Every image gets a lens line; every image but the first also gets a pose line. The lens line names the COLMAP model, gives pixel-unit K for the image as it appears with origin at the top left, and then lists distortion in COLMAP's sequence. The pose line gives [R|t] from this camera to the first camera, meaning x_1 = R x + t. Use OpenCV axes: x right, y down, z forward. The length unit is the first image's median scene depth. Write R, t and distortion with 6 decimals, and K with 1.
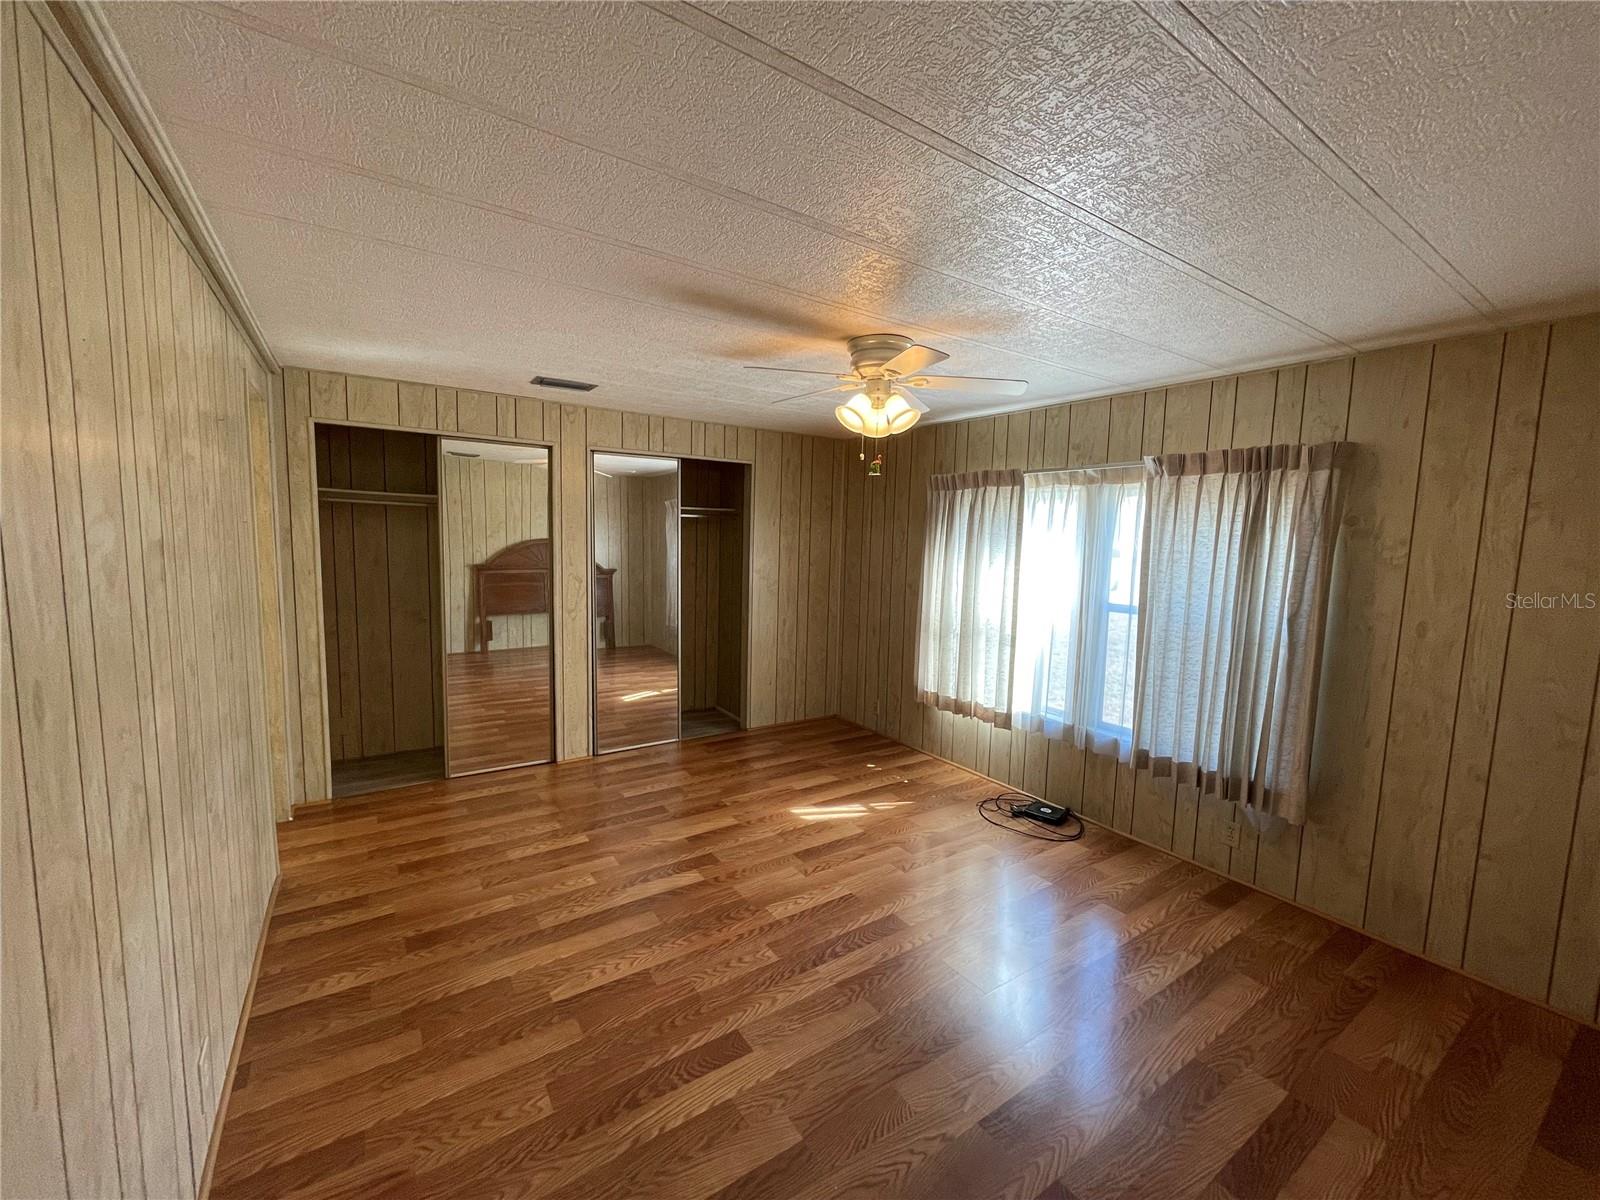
lens RADIAL K [[645.3, 0, 800.0], [0, 645.3, 600.0], [0, 0, 1]] dist [0.000574, 0.000071]
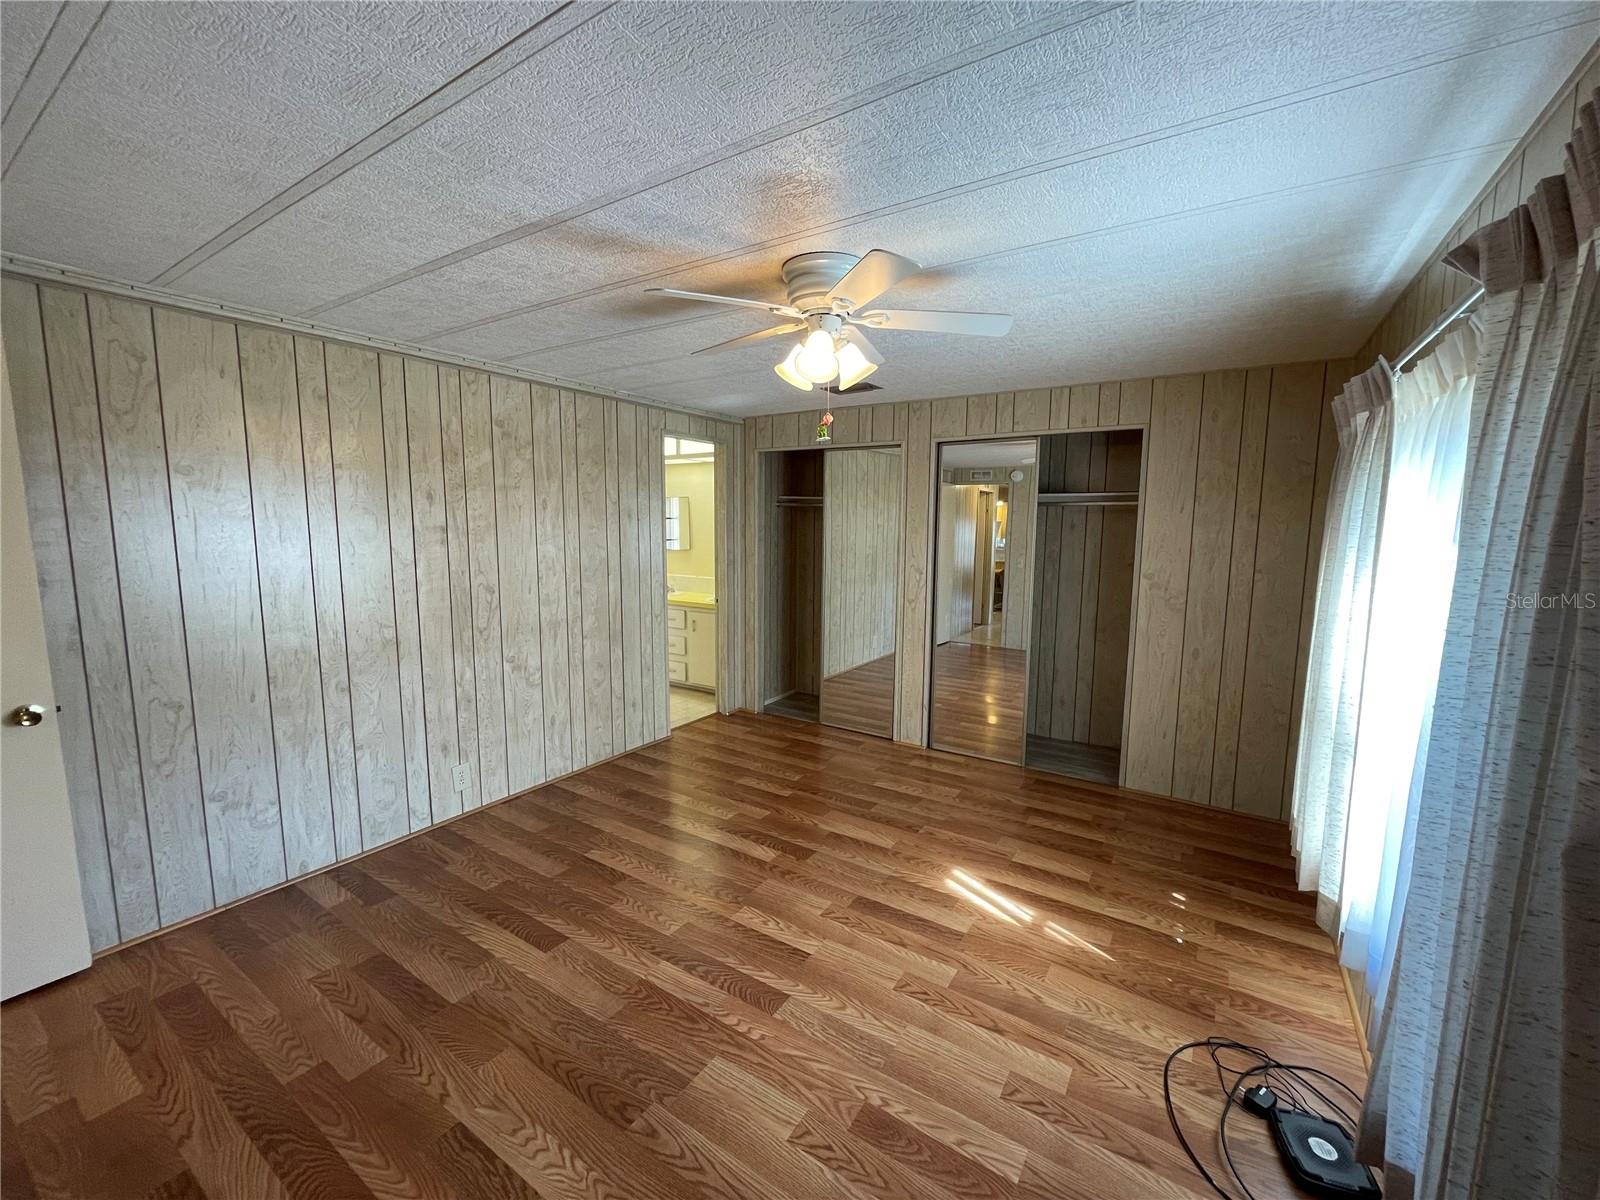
lens RADIAL K [[645.3, 0, 800.0], [0, 645.3, 600.0], [0, 0, 1]] dist [0.000574, 0.000071]
pose [[0.388734, 0.086901, -0.917243, 0.607630], [-0.091278, 0.994277, 0.055515, -0.030178], [0.916817, 0.062144, 0.394441, 0.488890]]
